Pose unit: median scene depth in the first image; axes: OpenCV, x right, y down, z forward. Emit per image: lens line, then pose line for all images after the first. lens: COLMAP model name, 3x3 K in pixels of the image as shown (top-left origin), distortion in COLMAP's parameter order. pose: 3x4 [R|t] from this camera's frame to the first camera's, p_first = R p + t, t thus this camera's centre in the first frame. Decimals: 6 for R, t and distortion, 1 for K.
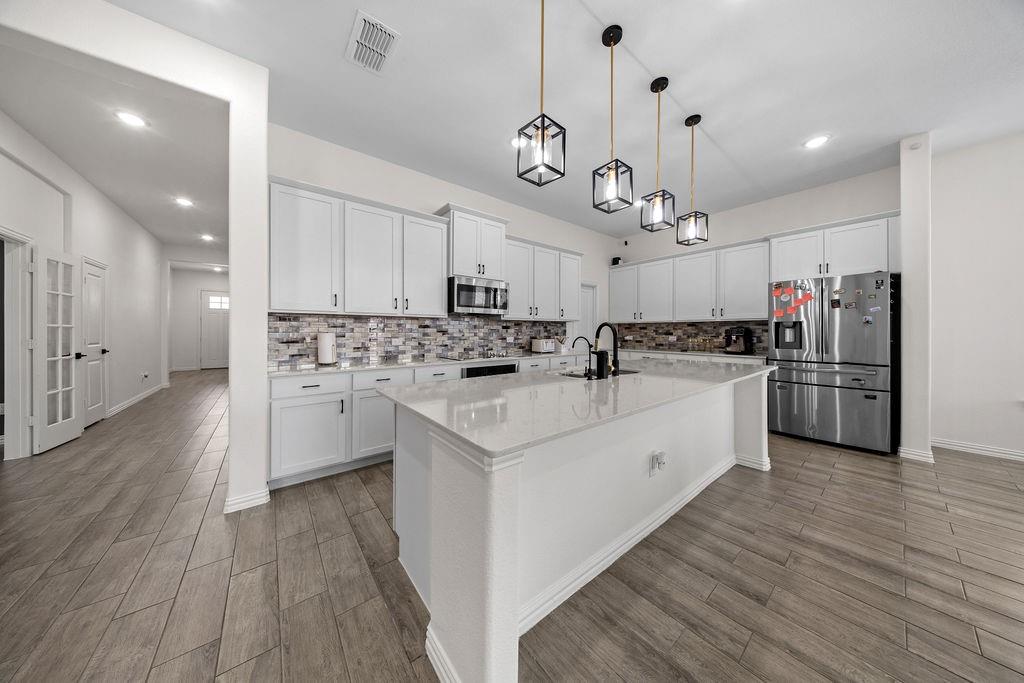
lens RADIAL K [[304.0, 0, 510.1], [0, 304.0, 333.5], [0, 0, 1]] dist [-0.000193, -0.000090]
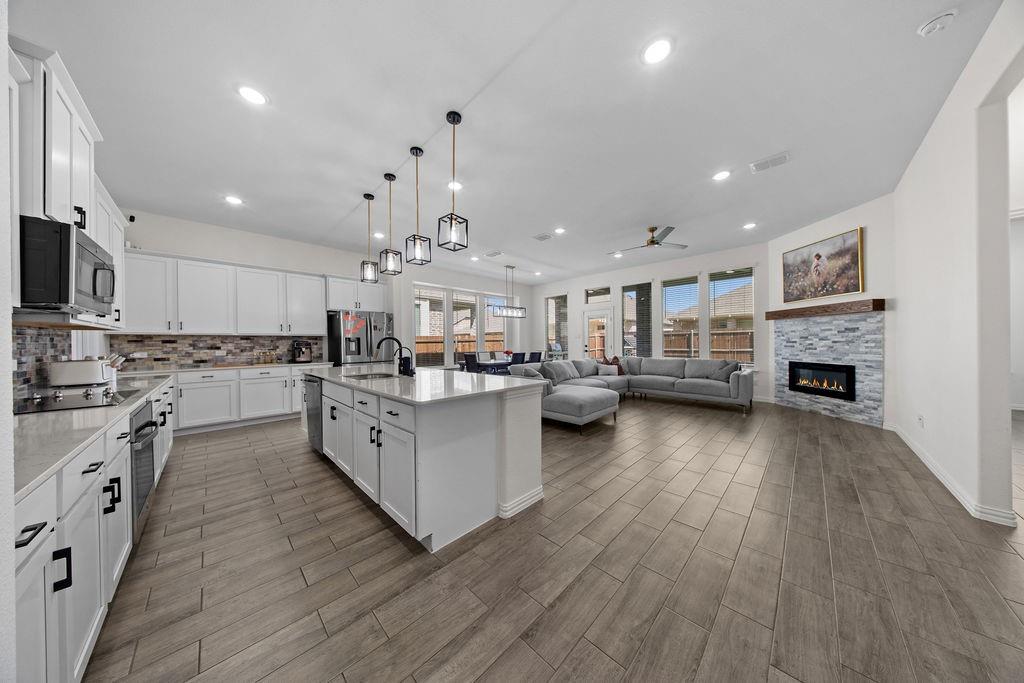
lens RADIAL K [[299.9, 0, 510.2], [0, 299.9, 343.9], [0, 0, 1]] dist [-0.000755, -0.000206]
pose [[-0.111476, -0.004000, 0.993759, -0.640348], [0.017120, 0.999836, 0.005945, -0.002141], [-0.993620, 0.017676, -0.111389, 0.366224]]
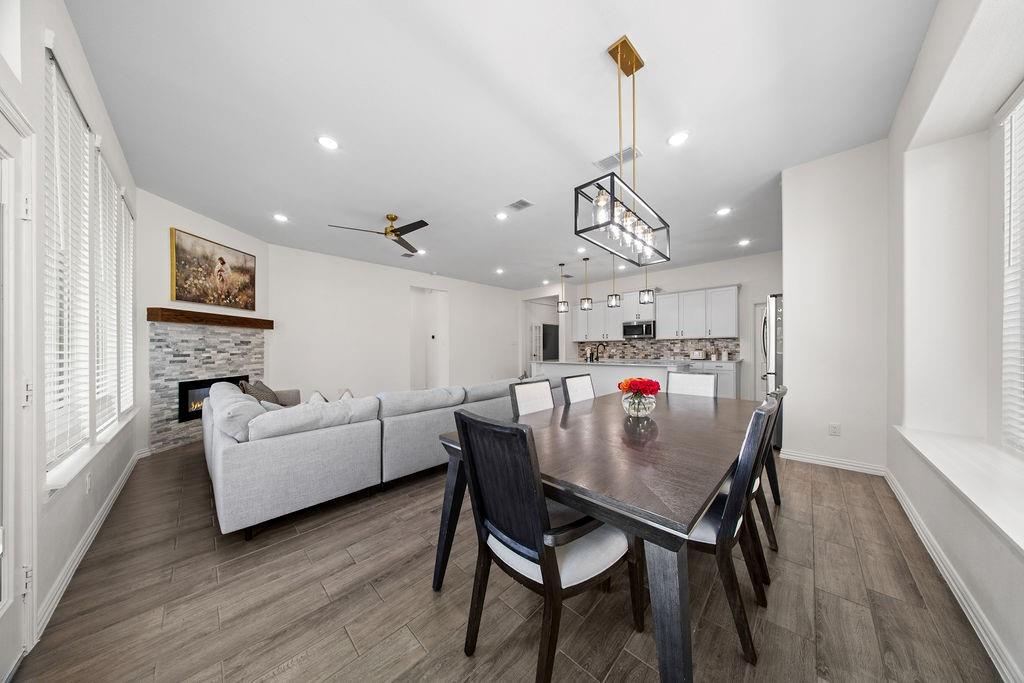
lens RADIAL K [[305.2, 0, 513.2], [0, 305.2, 345.7], [0, 0, 1]] dist [-0.000361, -0.000051]
pose [[0.130832, -0.006724, -0.991382, 1.855349], [0.005021, 0.999969, -0.006119, -0.002248], [0.991392, -0.004177, 0.130861, -0.127925]]
